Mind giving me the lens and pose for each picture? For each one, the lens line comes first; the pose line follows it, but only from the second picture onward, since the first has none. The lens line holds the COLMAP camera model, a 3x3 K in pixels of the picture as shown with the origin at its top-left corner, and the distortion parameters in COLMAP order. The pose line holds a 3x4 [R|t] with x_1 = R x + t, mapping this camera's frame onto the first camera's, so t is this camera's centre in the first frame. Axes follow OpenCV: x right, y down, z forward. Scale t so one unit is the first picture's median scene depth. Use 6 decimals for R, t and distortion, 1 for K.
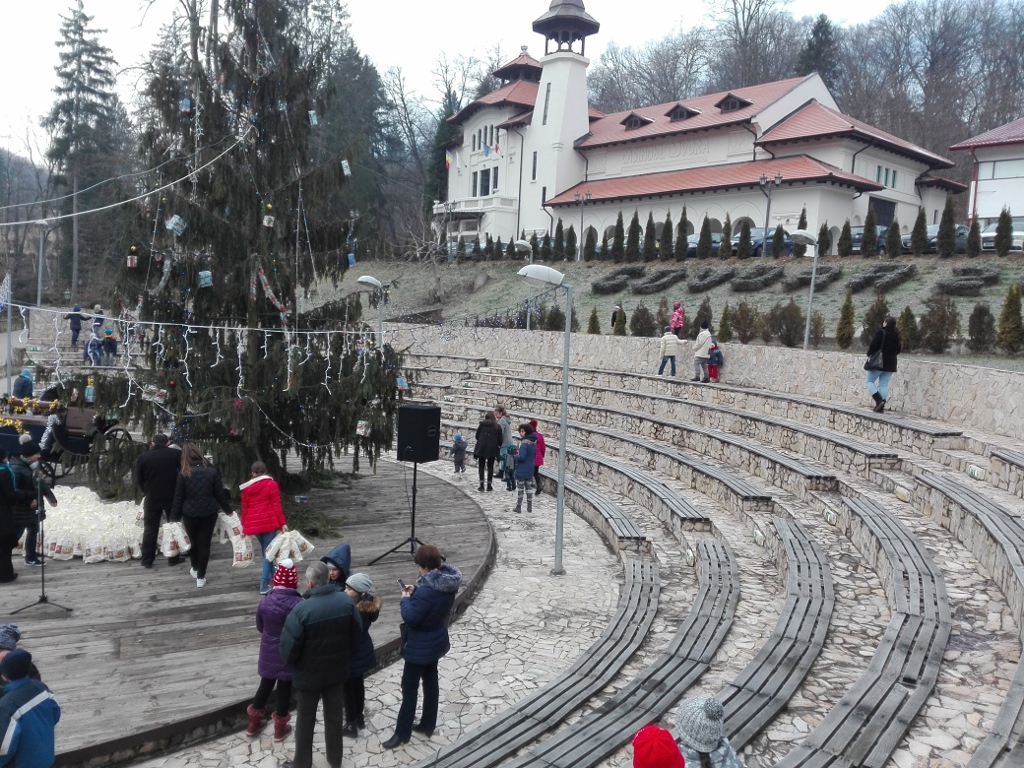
lens RADIAL K [[769.8, 0, 470.6], [0, 769.8, 390.7], [0, 0, 1]] dist [0.135800, -0.203726]
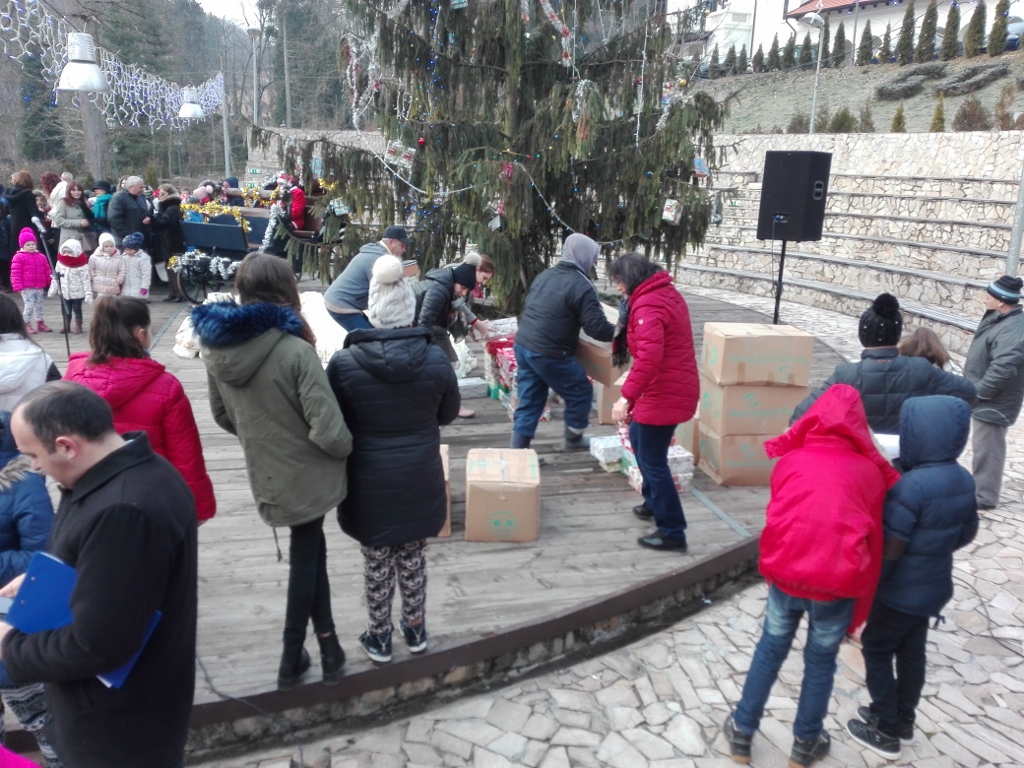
lens RADIAL K [[769.8, 0, 470.6], [0, 769.8, 390.7], [0, 0, 1]] dist [0.135800, -0.203726]
pose [[0.970053, 0.037187, -0.240032, -0.070643], [0.005605, 0.984521, 0.175178, 0.041815], [0.242831, -0.171277, 0.954829, 0.129299]]
